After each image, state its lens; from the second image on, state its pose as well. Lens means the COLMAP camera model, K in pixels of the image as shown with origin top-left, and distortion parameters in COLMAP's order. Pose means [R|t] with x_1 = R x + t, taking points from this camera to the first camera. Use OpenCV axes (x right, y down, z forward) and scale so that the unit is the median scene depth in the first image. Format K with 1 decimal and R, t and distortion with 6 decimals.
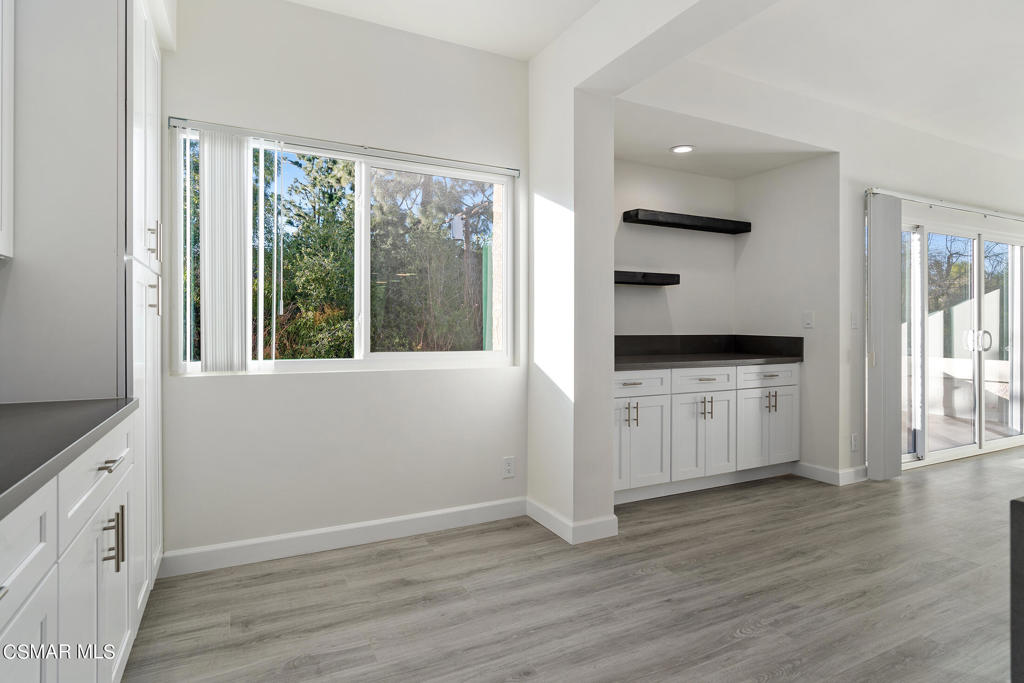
lens RADIAL K [[547.0, 0, 512.2], [0, 547.0, 327.0], [0, 0, 1]] dist [-0.000450, 0.000131]
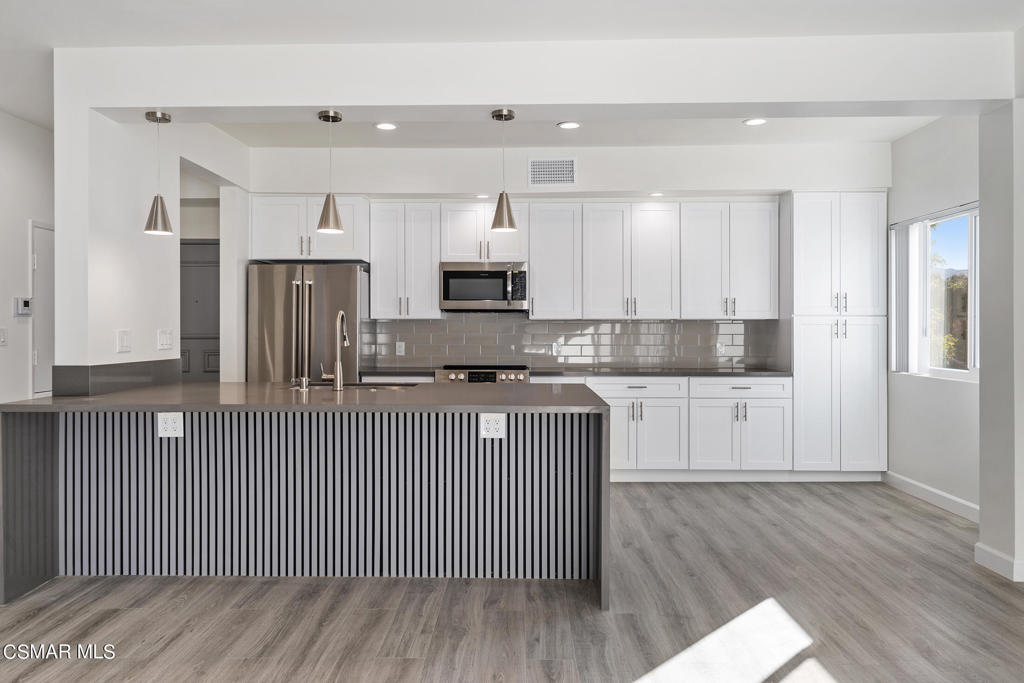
lens RADIAL K [[694.7, 0, 513.6], [0, 694.7, 329.7], [0, 0, 1]] dist [0.005992, 0.001375]
pose [[-0.470446, -0.002951, -0.882424, 1.648147], [0.000128, 0.999994, -0.003412, -0.033874], [0.882429, -0.001718, -0.470442, 0.836126]]
